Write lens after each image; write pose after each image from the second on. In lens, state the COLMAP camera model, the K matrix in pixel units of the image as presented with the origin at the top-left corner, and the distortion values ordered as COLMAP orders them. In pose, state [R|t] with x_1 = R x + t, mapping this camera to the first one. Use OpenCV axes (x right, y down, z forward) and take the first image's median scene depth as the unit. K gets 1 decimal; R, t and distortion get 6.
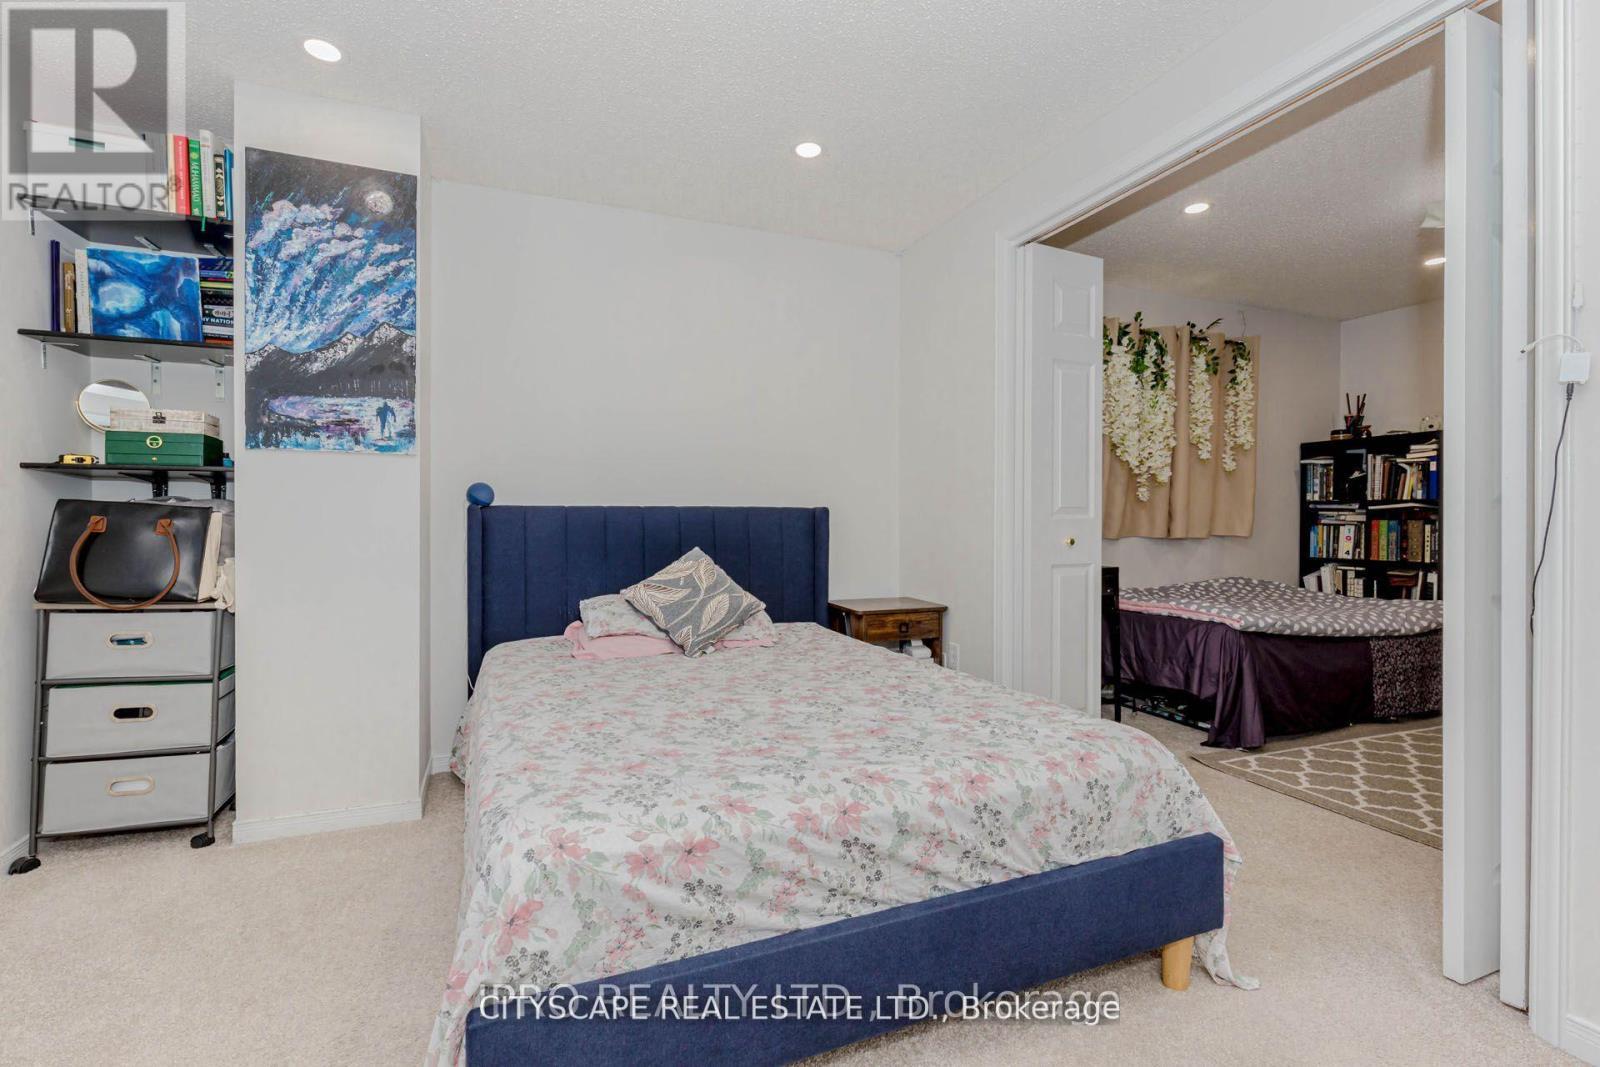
lens RADIAL K [[721.2, 0, 790.5], [0, 721.2, 533.5], [0, 0, 1]] dist [-0.000896, -0.000371]
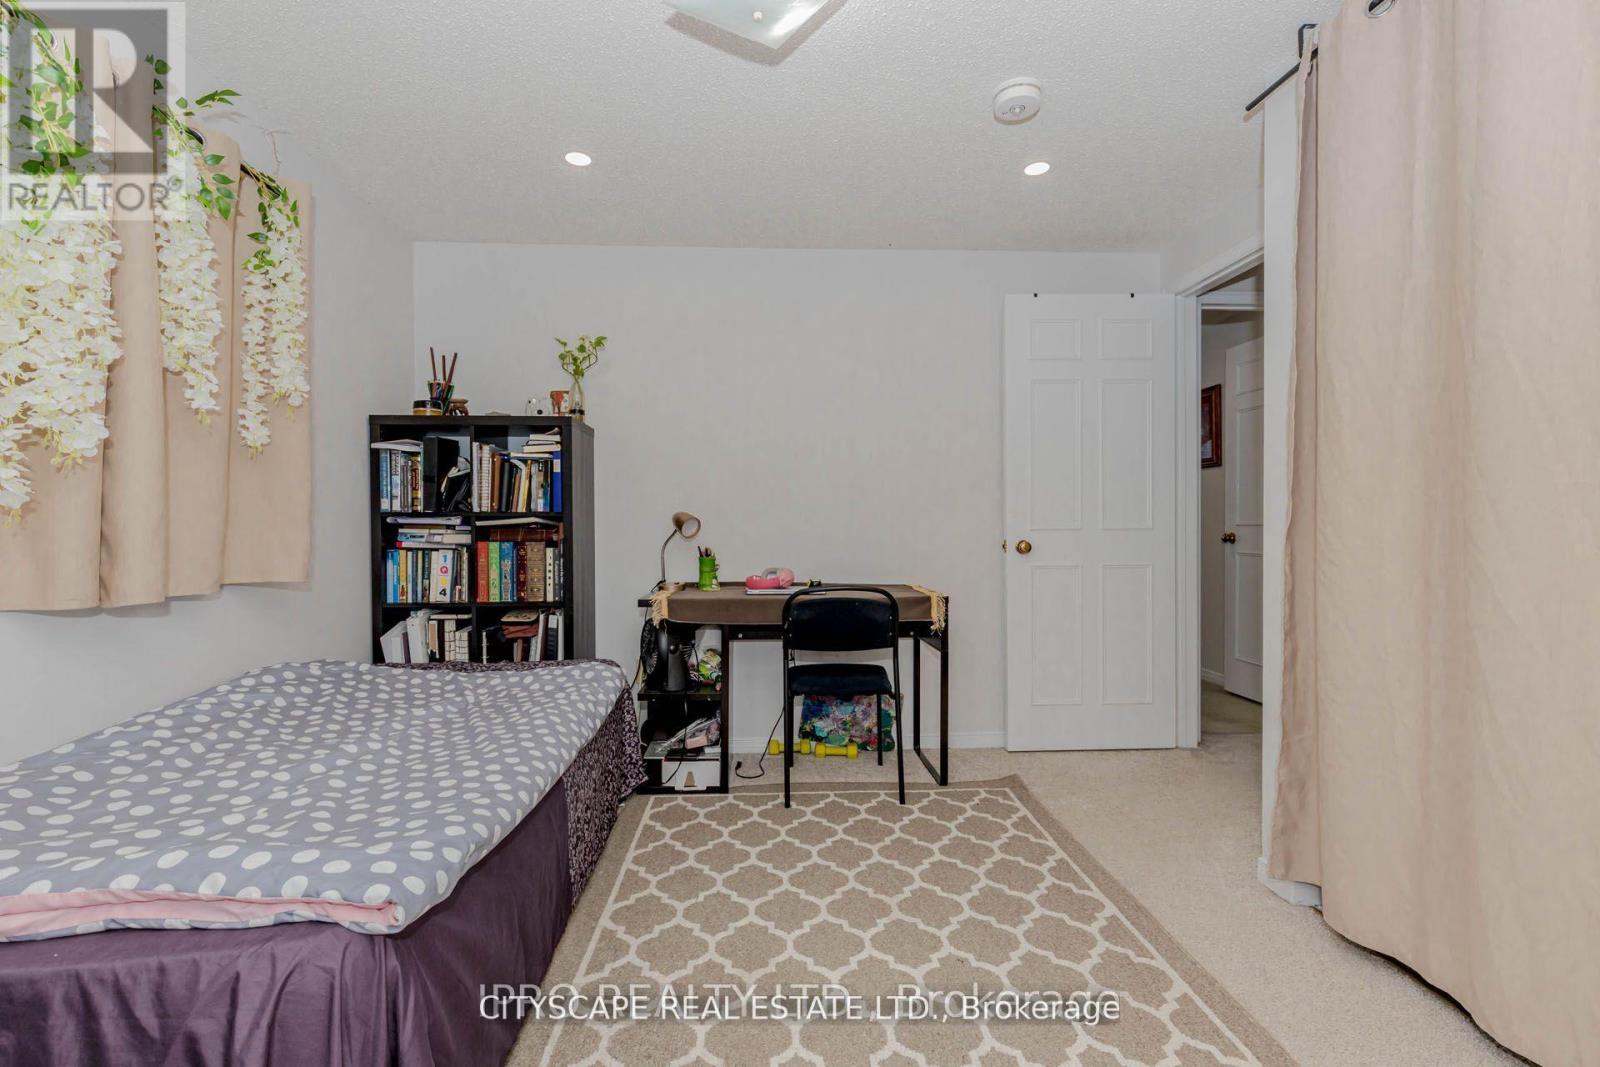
lens RADIAL K [[721.2, 0, 790.5], [0, 721.2, 533.5], [0, 0, 1]] dist [-0.000896, -0.000371]
pose [[0.323298, -0.014566, 0.946185, 0.276021], [0.020627, 0.999752, 0.008343, -0.026265], [-0.946072, 0.016820, 0.323518, 0.520316]]
